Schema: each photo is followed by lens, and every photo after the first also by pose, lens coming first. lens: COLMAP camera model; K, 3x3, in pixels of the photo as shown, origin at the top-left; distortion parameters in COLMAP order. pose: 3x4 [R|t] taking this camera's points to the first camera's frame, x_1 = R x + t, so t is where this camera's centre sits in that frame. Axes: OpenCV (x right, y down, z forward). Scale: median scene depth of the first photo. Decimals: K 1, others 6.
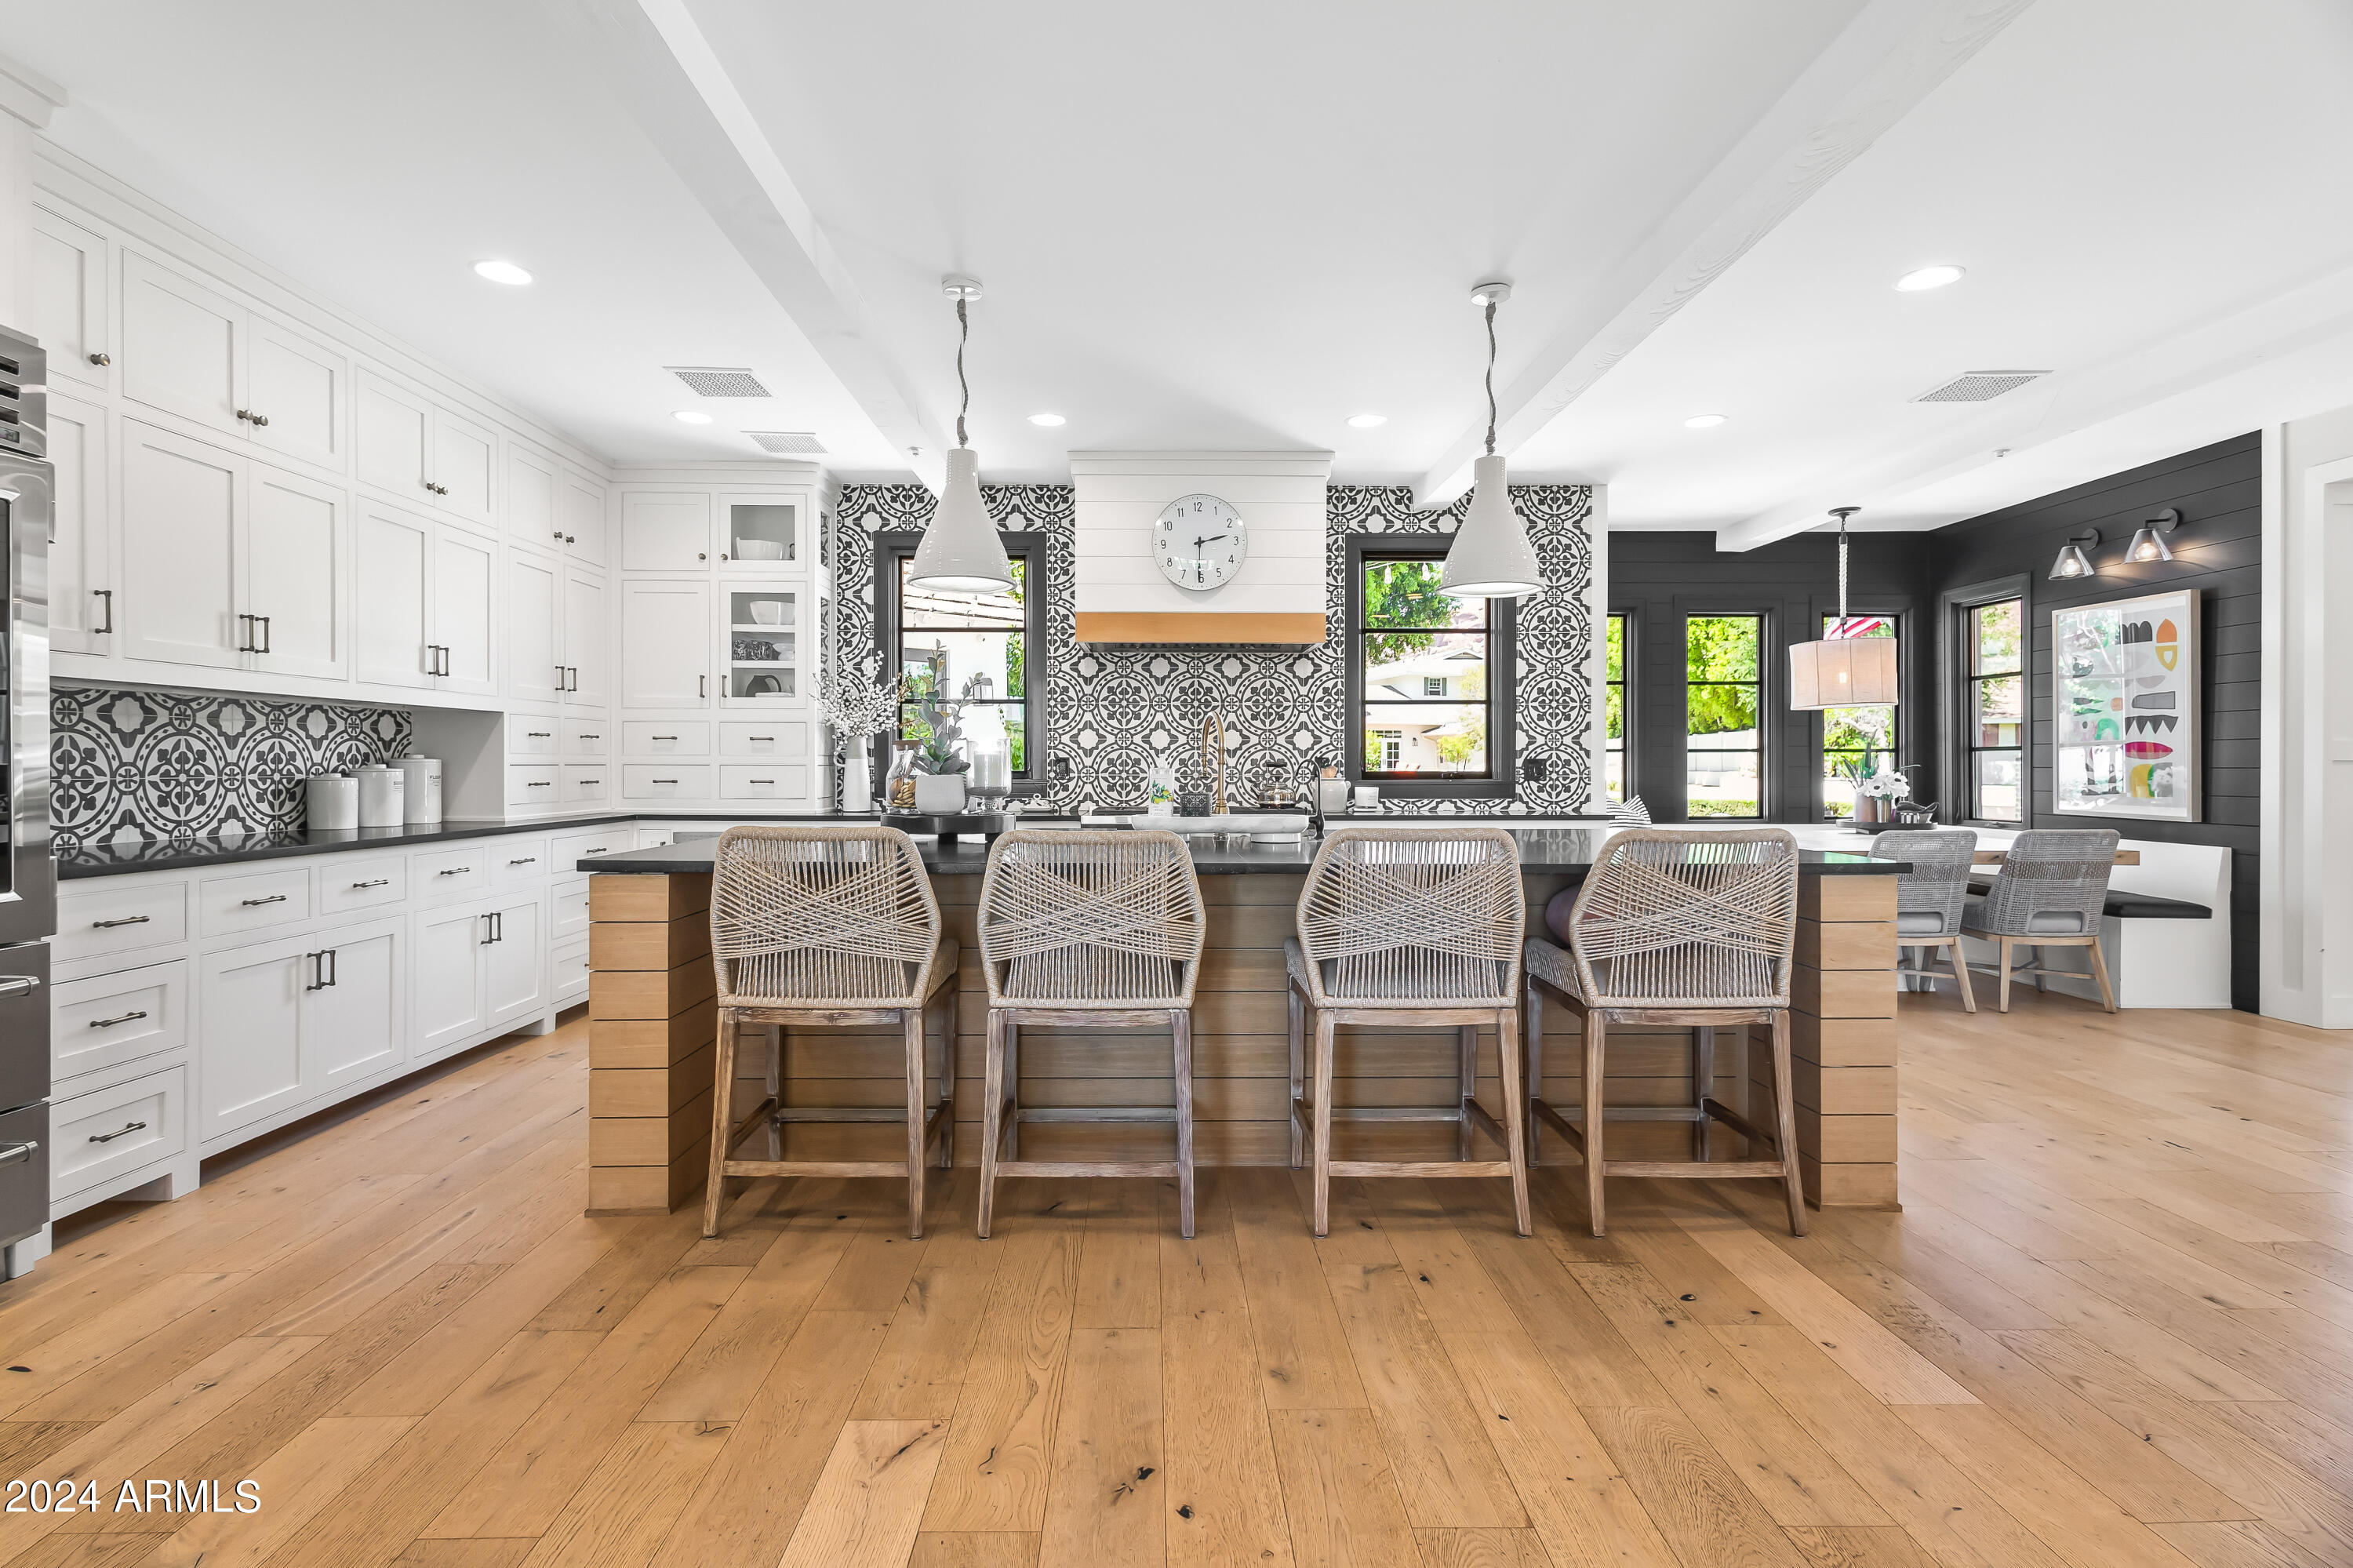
lens RADIAL K [[1141.9, 0, 1150.5], [0, 1141.9, 772.1], [0, 0, 1]] dist [0.010142, -0.005061]
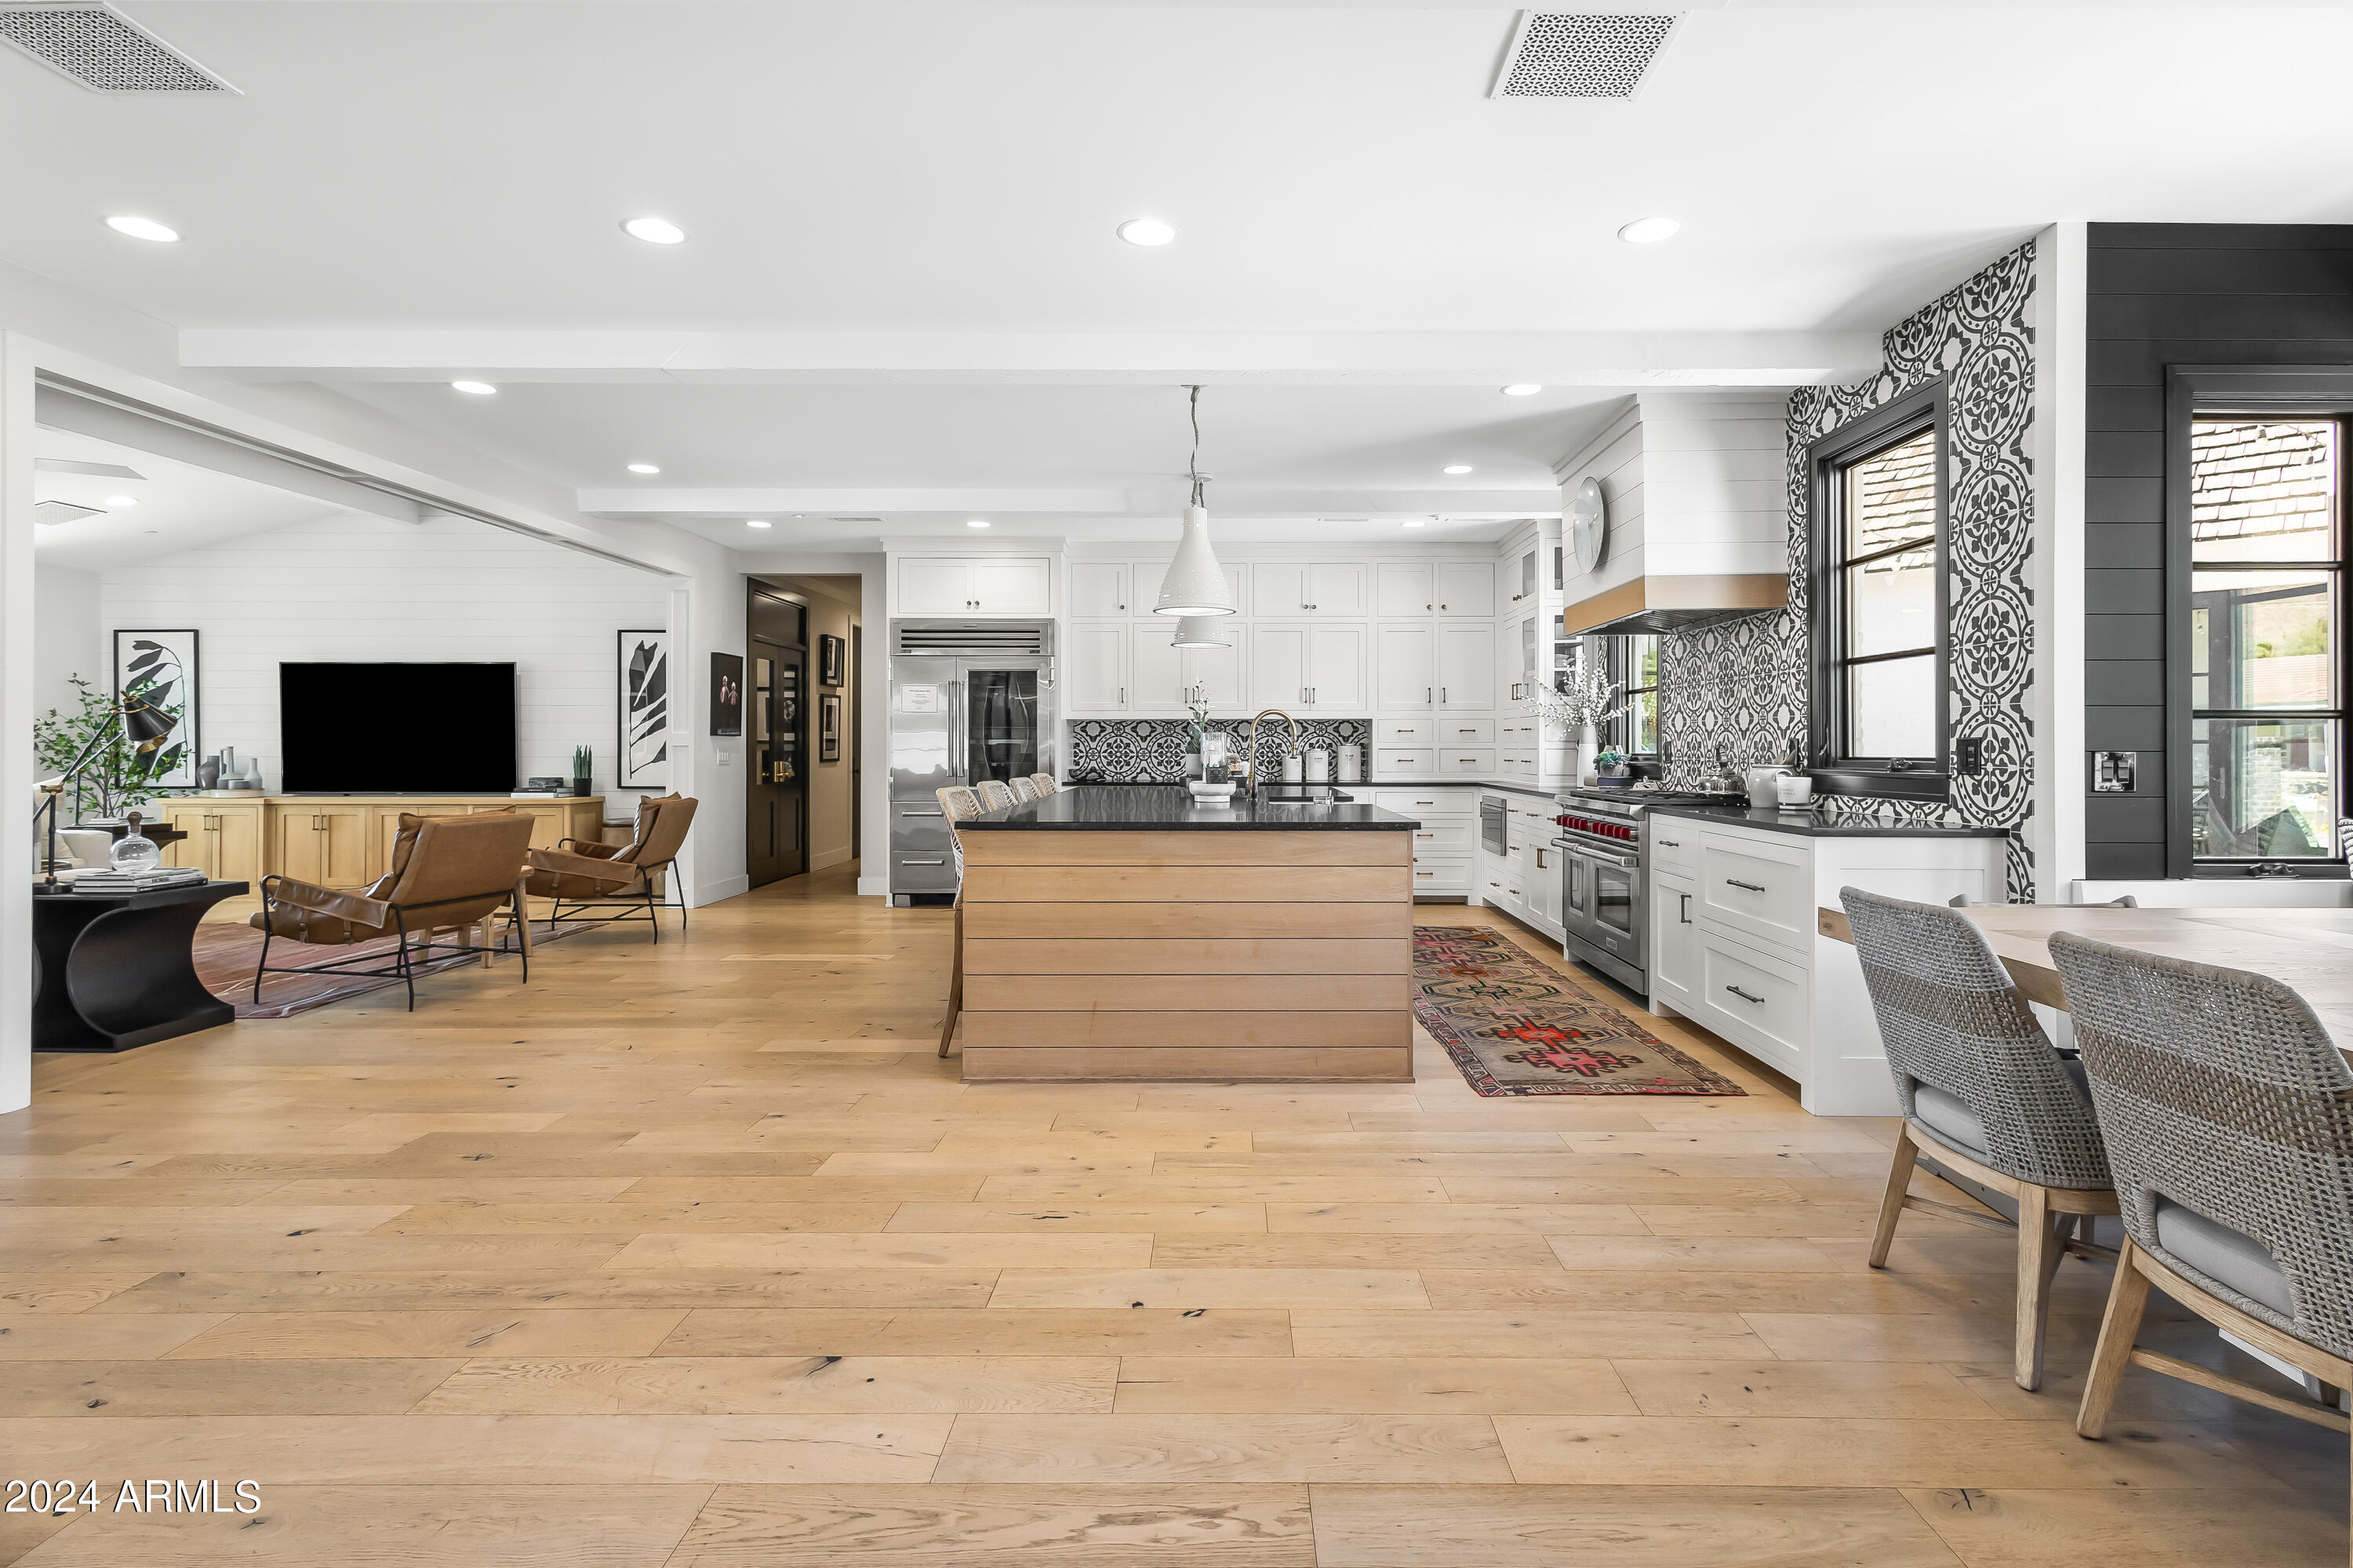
lens RADIAL K [[1154.5, 0, 1230.8], [0, 1154.5, 745.2], [0, 0, 1]] dist [0.009311, -0.004661]
pose [[-0.009773, -0.003788, -0.999945, 1.043947], [-0.006249, 0.999974, -0.003727, -0.003591], [0.999933, 0.006212, -0.009797, 0.688550]]
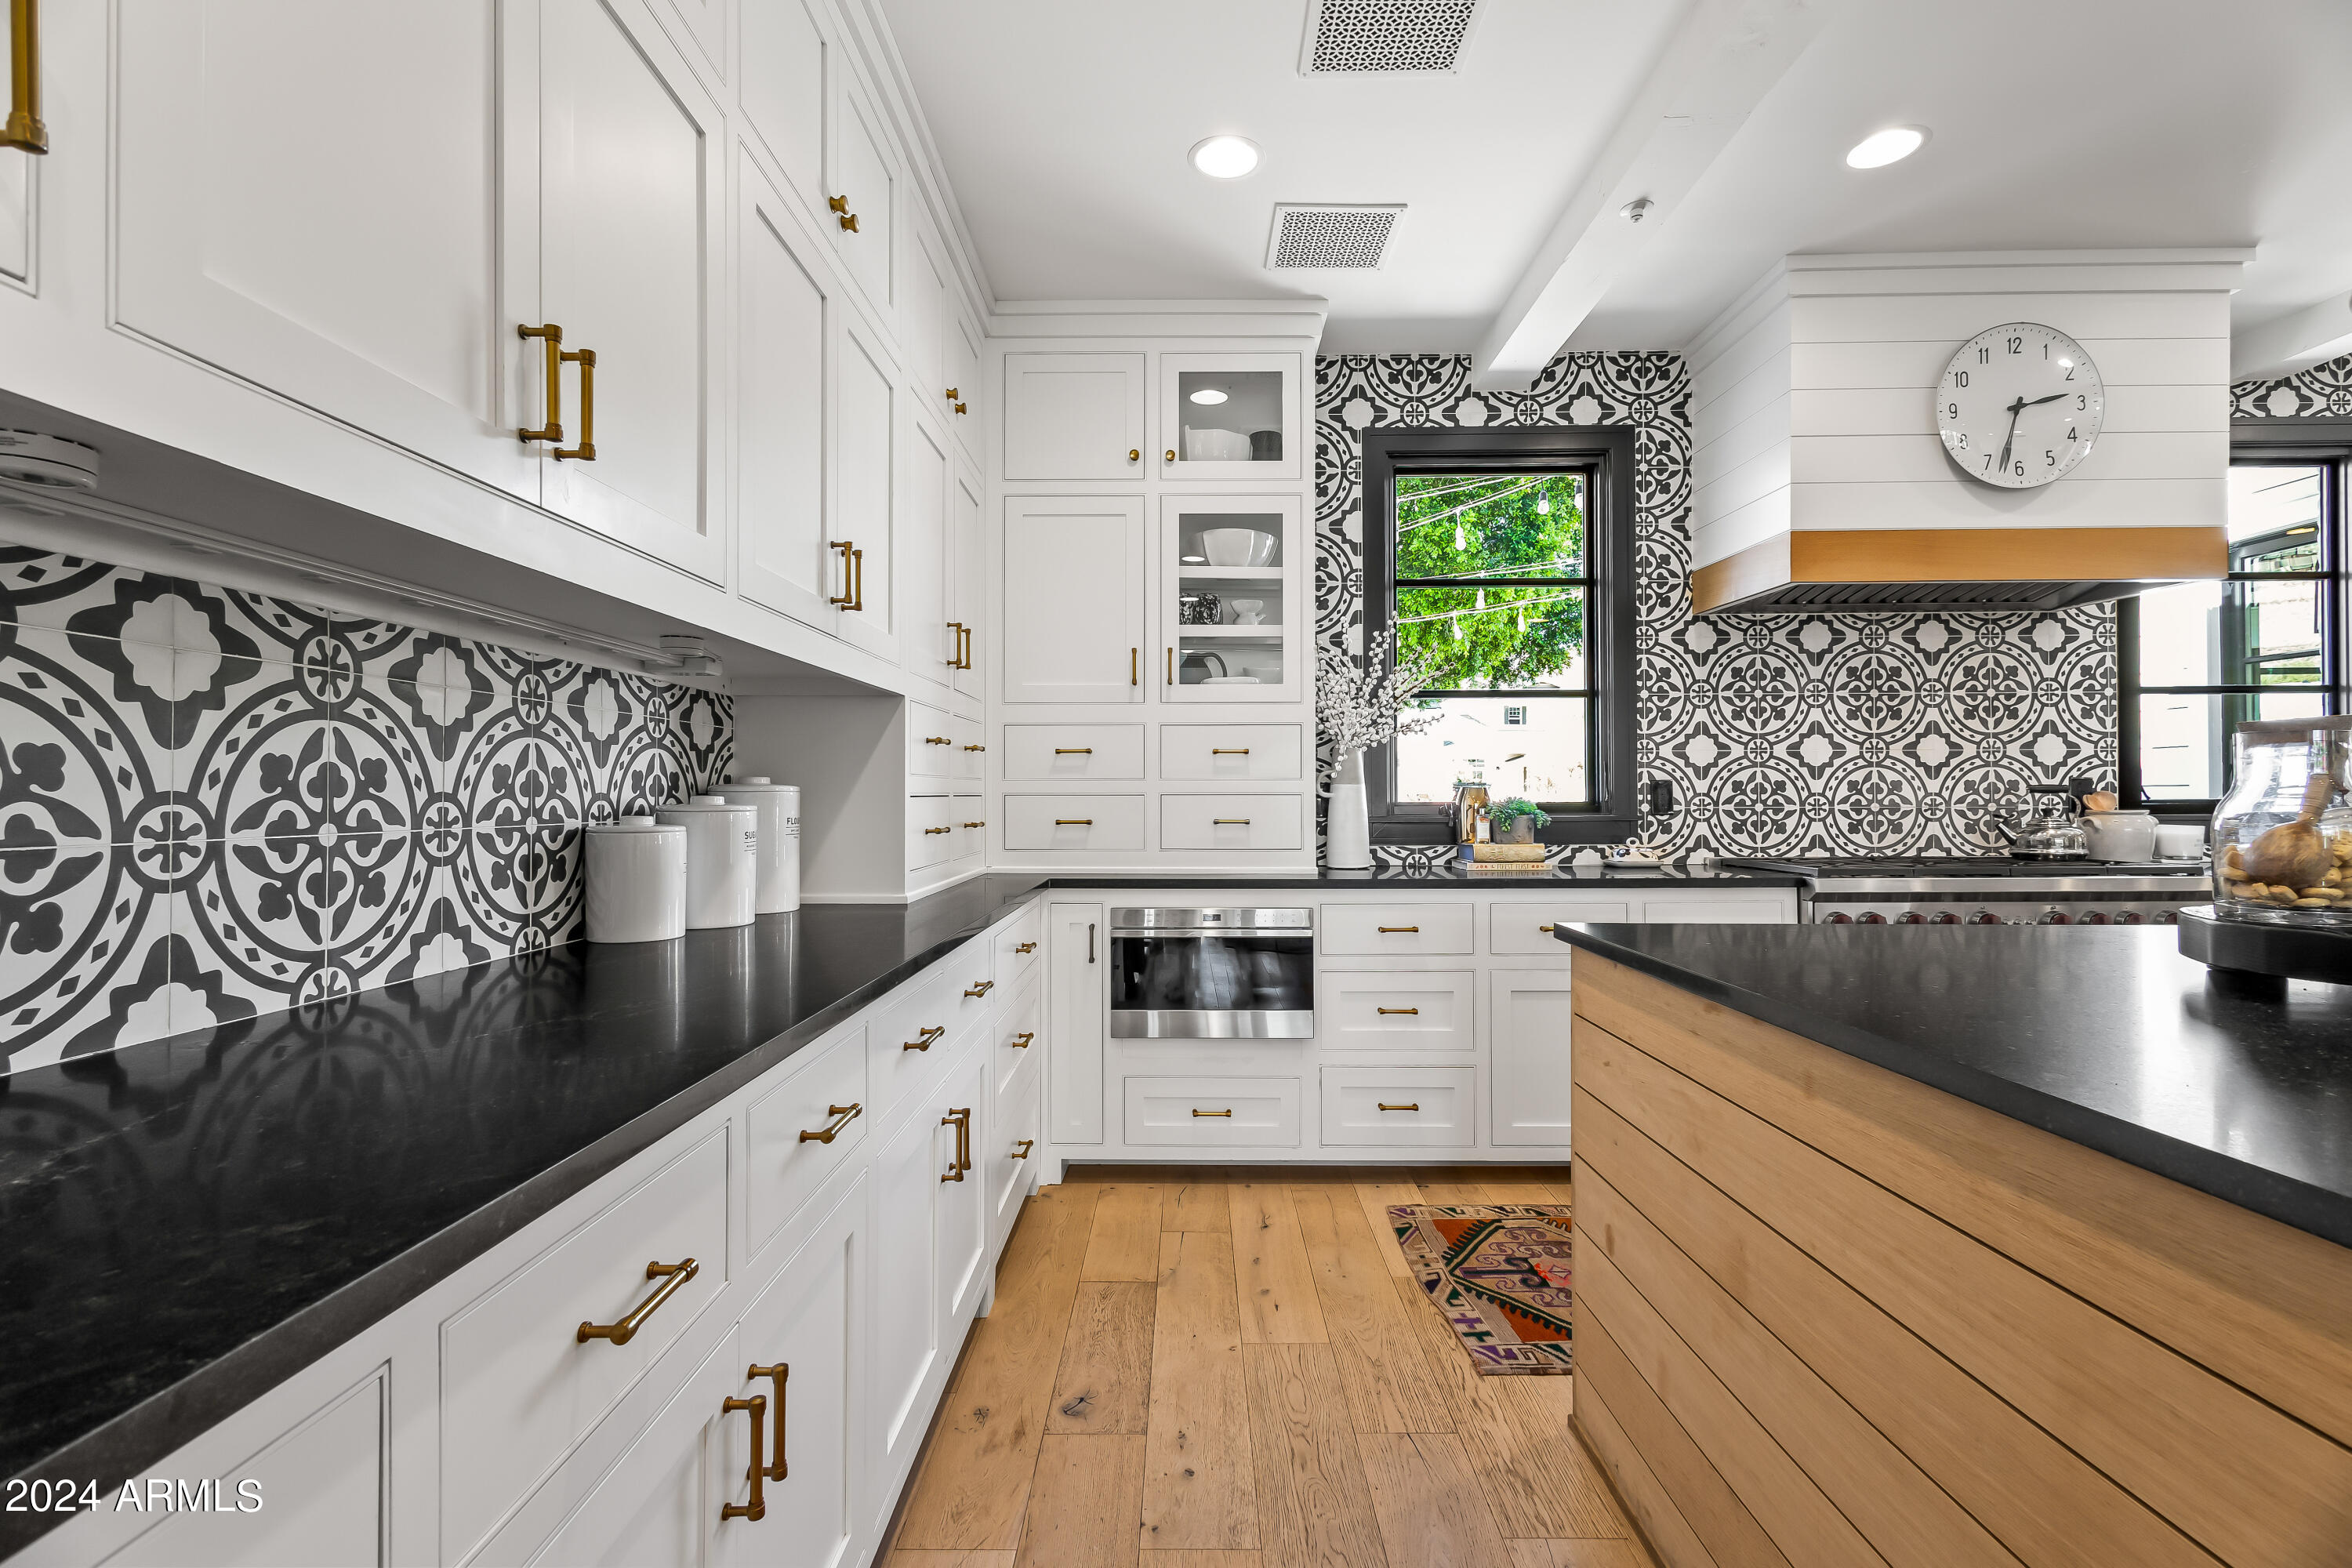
lens RADIAL K [[1105.4, 0, 1176.3], [0, 1105.4, 784.5], [0, 0, 1]] dist [0.011817, -0.004162]
pose [[0.999806, -0.006206, -0.018715, -0.368303], [0.005895, 0.999844, -0.016636, -0.002270], [0.018815, 0.016522, 0.999686, 0.423131]]
